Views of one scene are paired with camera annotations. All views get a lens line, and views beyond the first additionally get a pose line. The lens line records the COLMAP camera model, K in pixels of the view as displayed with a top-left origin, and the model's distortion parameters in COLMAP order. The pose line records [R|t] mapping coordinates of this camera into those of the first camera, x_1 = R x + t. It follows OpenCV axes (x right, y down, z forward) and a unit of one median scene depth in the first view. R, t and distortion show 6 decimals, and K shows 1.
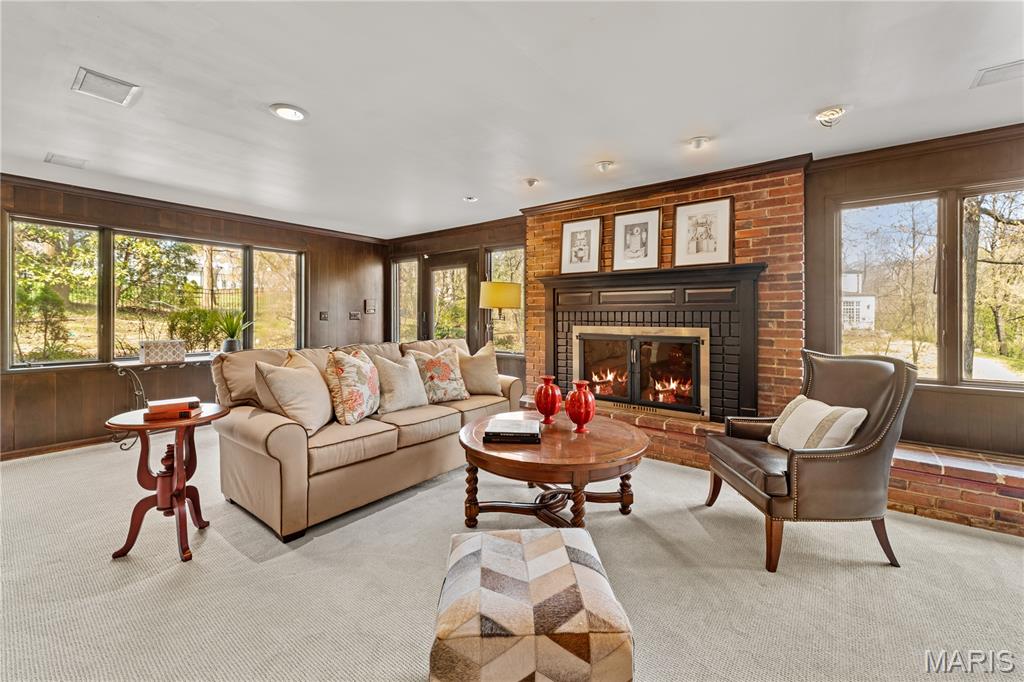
lens RADIAL K [[416.9, 0, 509.6], [0, 416.9, 315.5], [0, 0, 1]] dist [-0.001553, -0.000387]
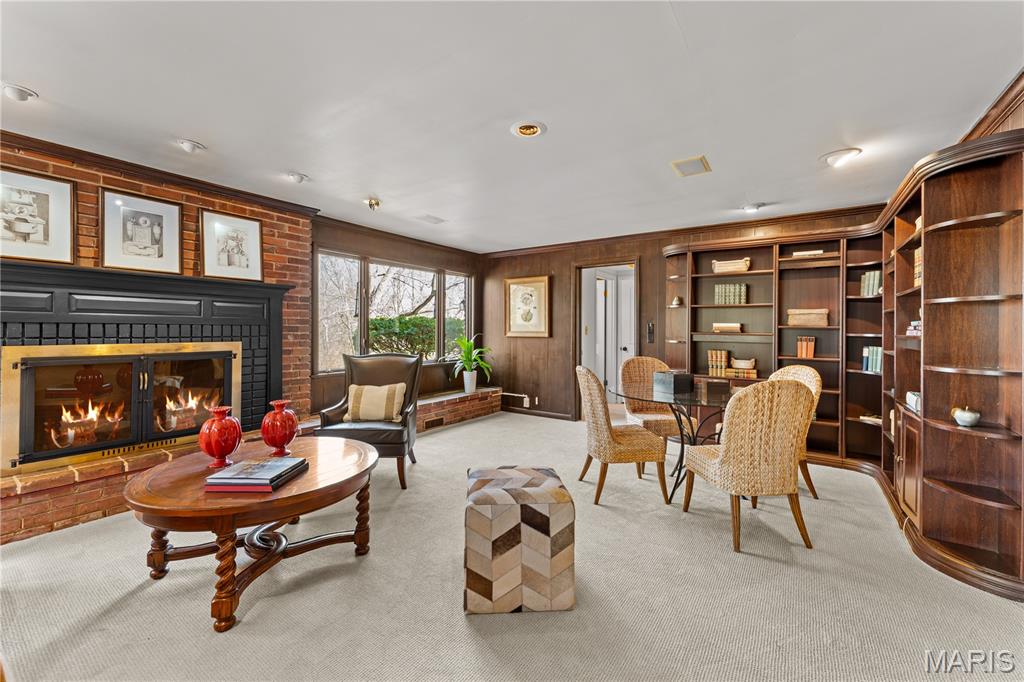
lens RADIAL K [[412.6, 0, 515.7], [0, 412.6, 329.0], [0, 0, 1]] dist [-0.001273, -0.000244]
pose [[-0.053965, 0.000279, 0.998543, -0.568165], [-0.005366, 0.999985, -0.000570, -0.003918], [-0.998528, -0.005389, -0.053963, 0.378872]]
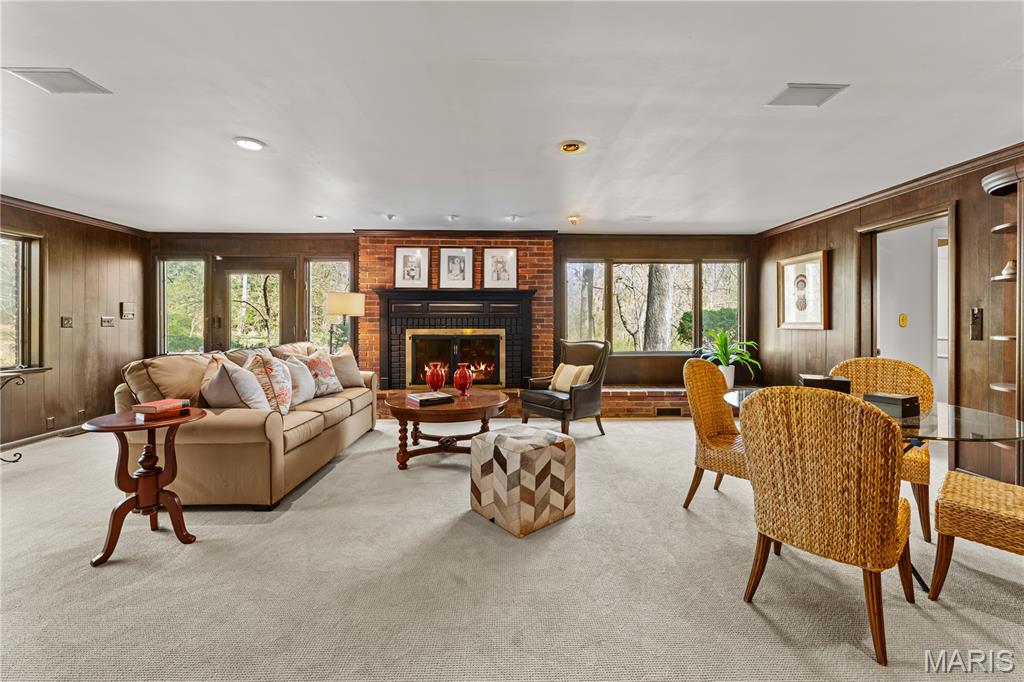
lens RADIAL K [[415.7, 0, 514.1], [0, 415.7, 322.3], [0, 0, 1]] dist [-0.000915, -0.000135]
pose [[0.776056, -0.002794, 0.630657, -0.480240], [0.001040, 0.999994, 0.003151, 0.000045], [-0.630663, -0.001789, 0.776055, -0.235993]]
